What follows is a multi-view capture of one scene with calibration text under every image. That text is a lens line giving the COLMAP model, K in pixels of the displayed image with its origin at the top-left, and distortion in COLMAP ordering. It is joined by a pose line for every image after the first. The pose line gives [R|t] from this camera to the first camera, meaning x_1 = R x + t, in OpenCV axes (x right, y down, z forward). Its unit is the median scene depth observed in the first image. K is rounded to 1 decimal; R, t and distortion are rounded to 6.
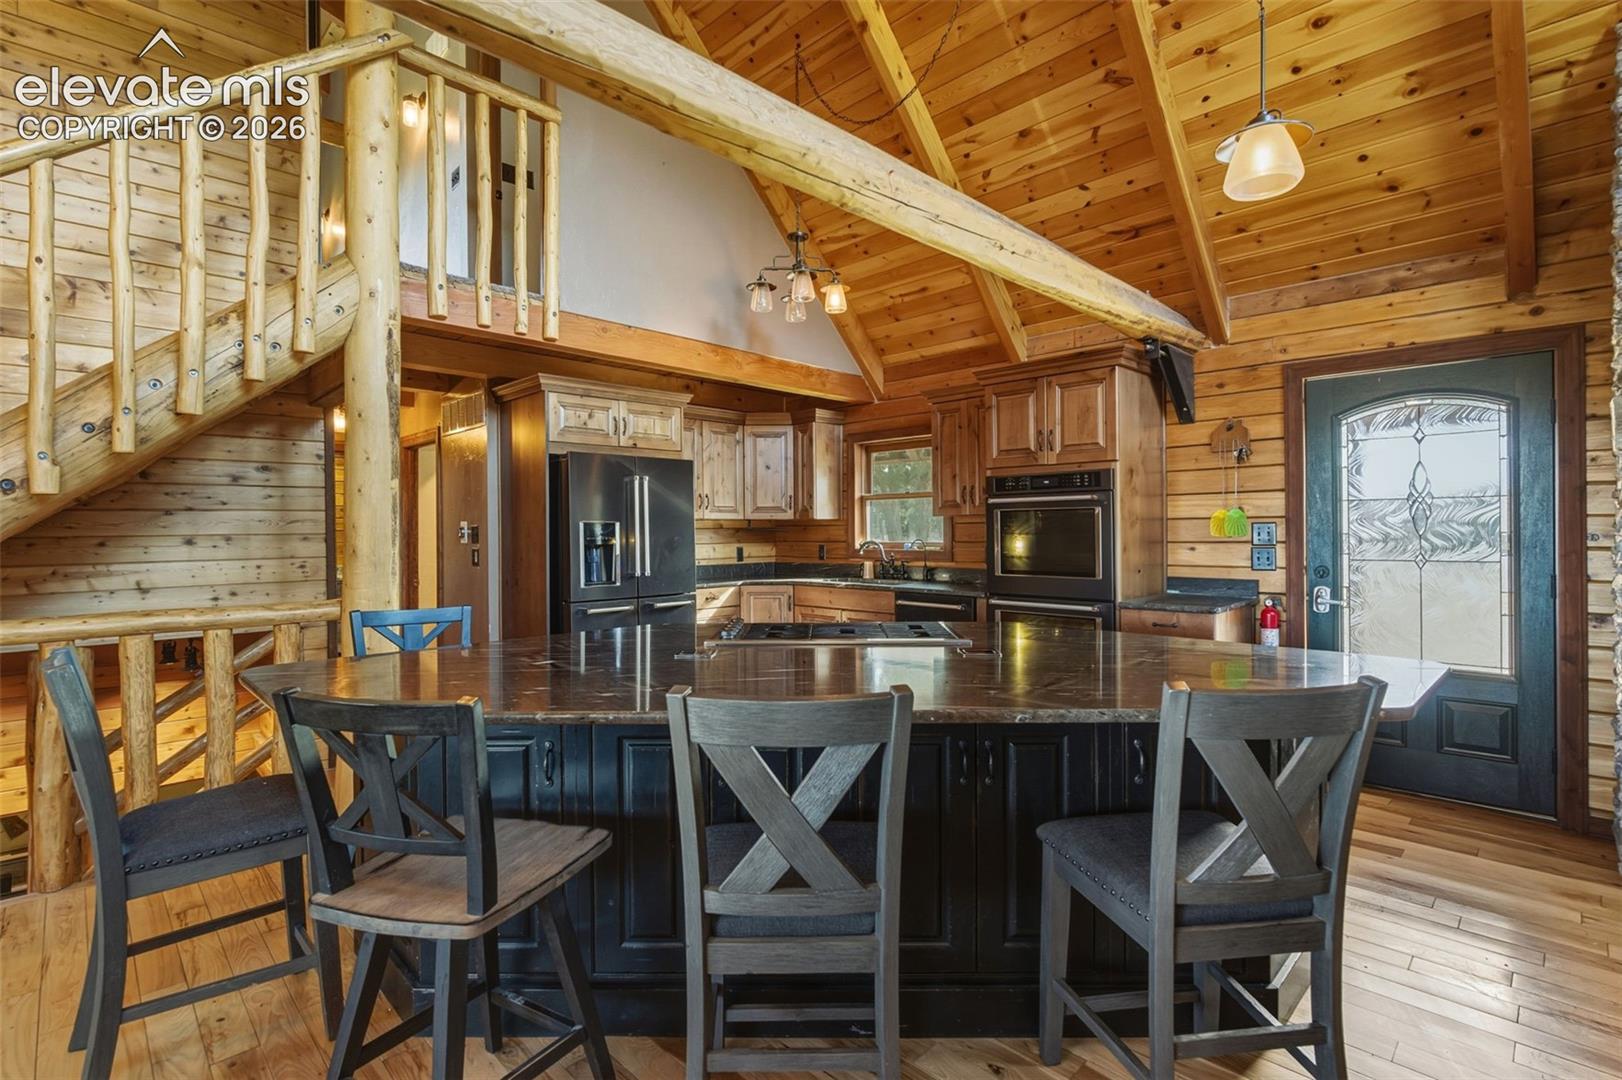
lens RADIAL K [[782.4, 0, 811.7], [0, 782.4, 533.8], [0, 0, 1]] dist [0.000824, 0.000027]
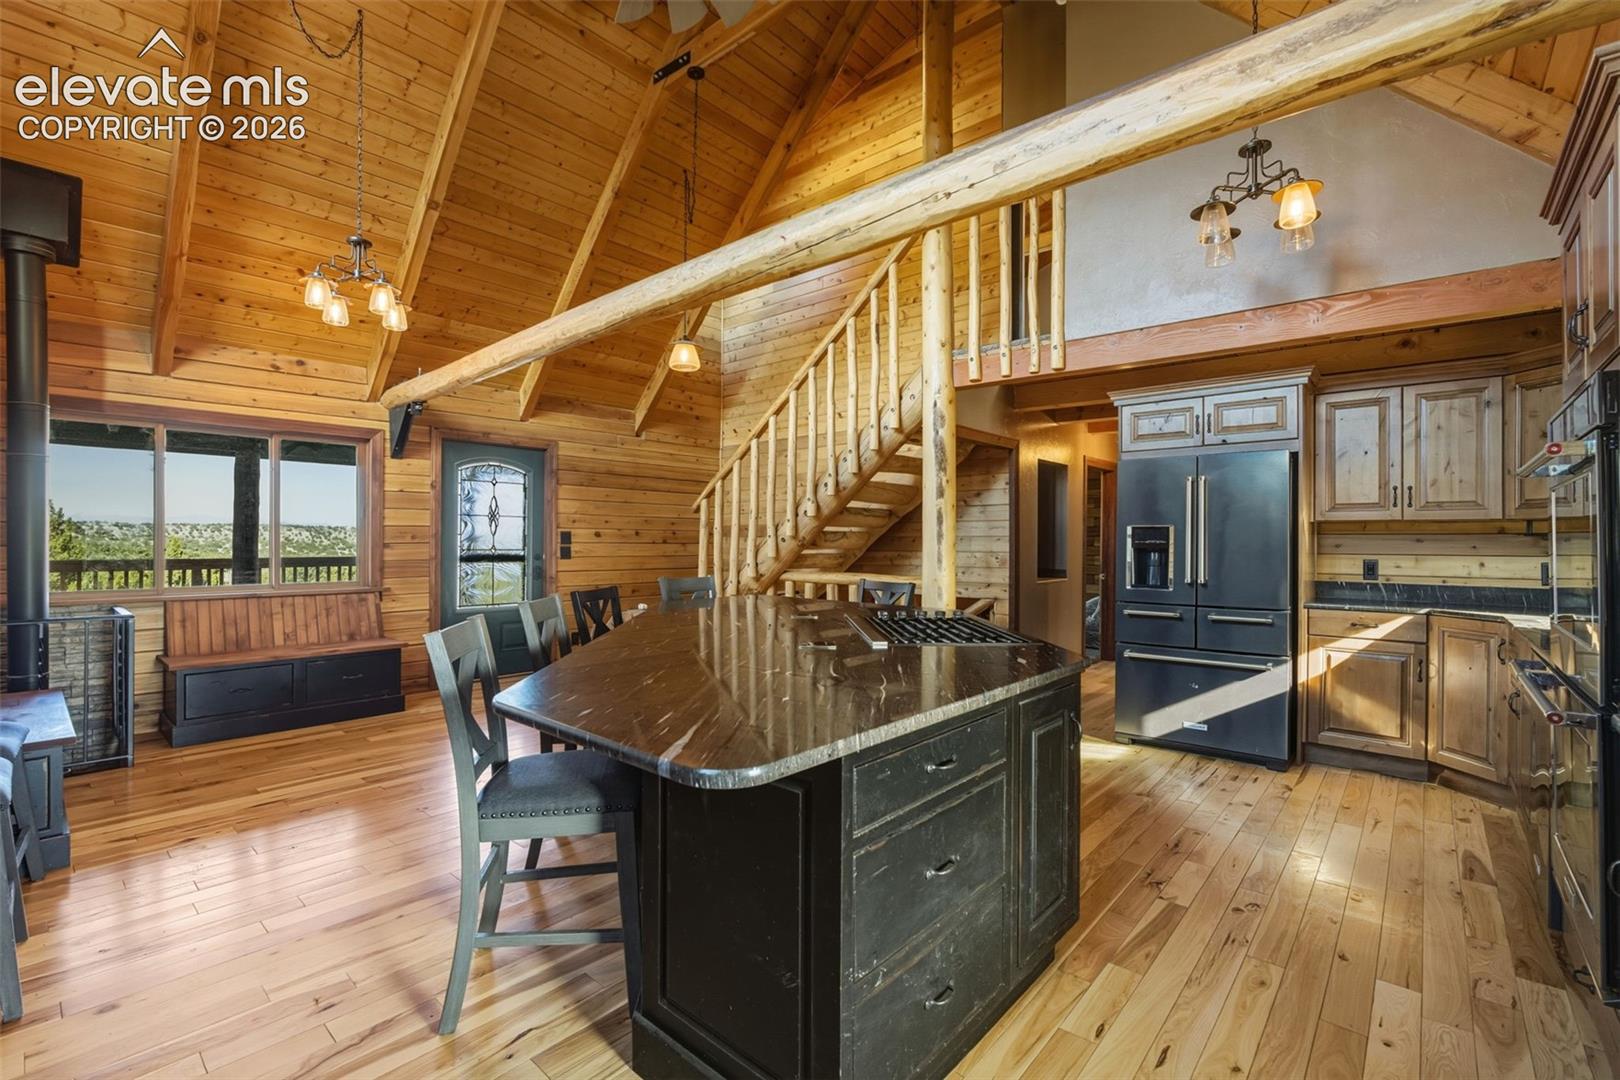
lens RADIAL K [[711.8, 0, 811.3], [0, 711.8, 536.3], [0, 0, 1]] dist [-0.003283, -0.000351]
pose [[0.076879, 0.003356, -0.997035, 0.610911], [-0.010777, 0.999939, 0.002535, 0.000267], [0.996982, 0.010550, 0.076910, 0.490501]]
